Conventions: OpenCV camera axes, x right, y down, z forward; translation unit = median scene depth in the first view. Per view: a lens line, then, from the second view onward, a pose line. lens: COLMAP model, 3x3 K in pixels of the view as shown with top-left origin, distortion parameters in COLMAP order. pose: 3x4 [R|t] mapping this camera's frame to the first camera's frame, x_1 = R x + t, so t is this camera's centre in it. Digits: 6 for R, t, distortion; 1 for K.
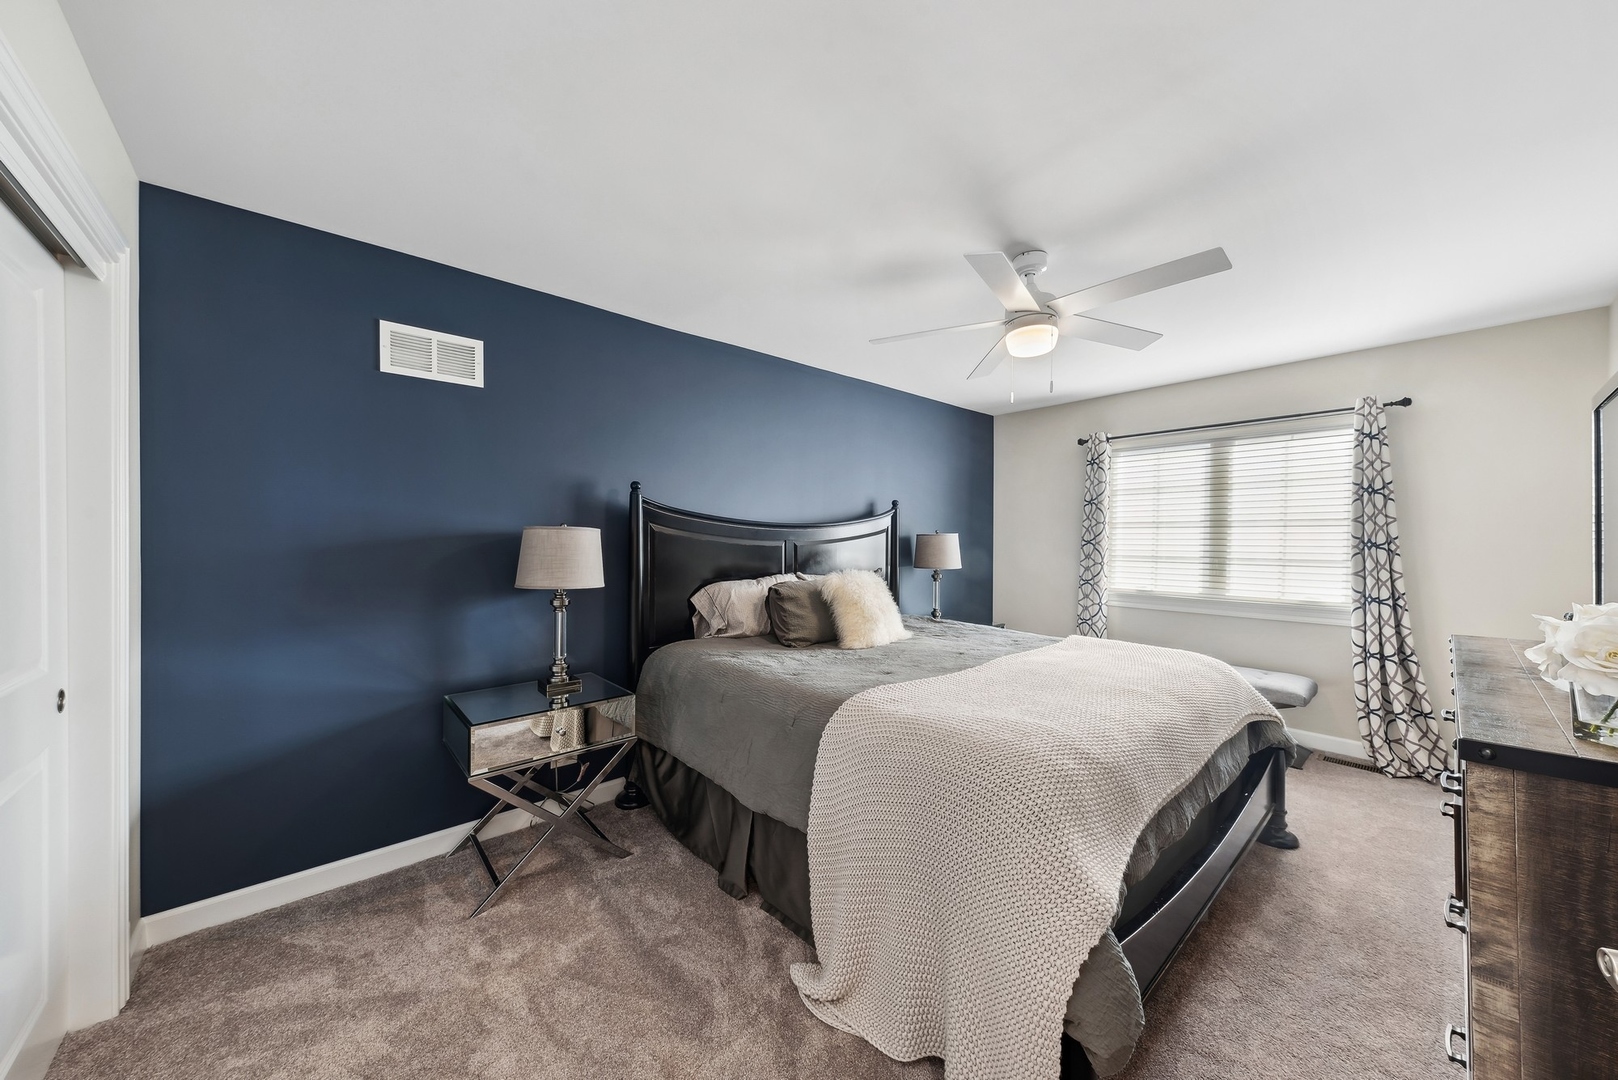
lens RADIAL K [[576.3, 0, 812.2], [0, 576.3, 537.2], [0, 0, 1]] dist [0.001955, -0.000579]
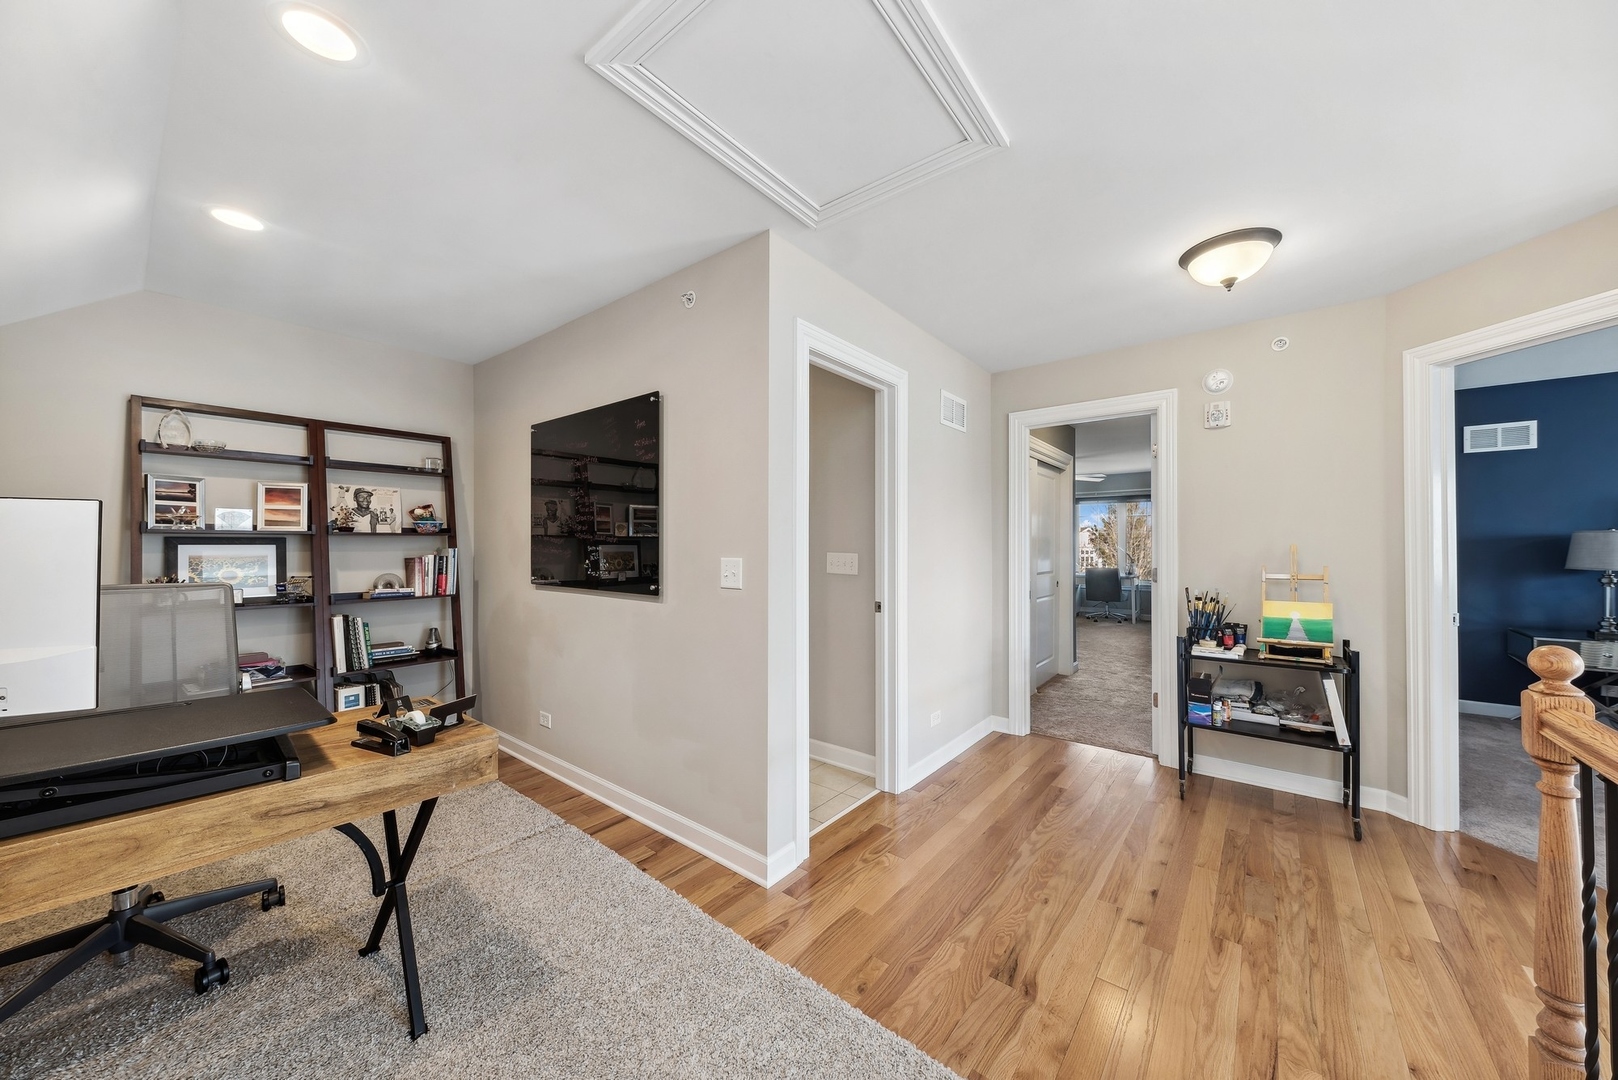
lens RADIAL K [[576.3, 0, 811.3], [0, 576.3, 542.8], [0, 0, 1]] dist [0.001955, -0.000579]
pose [[0.192669, 0.000285, -0.981264, 0.680812], [-0.000442, 1.000000, 0.000204, 0.011779], [0.981264, 0.000394, 0.192669, -1.420109]]
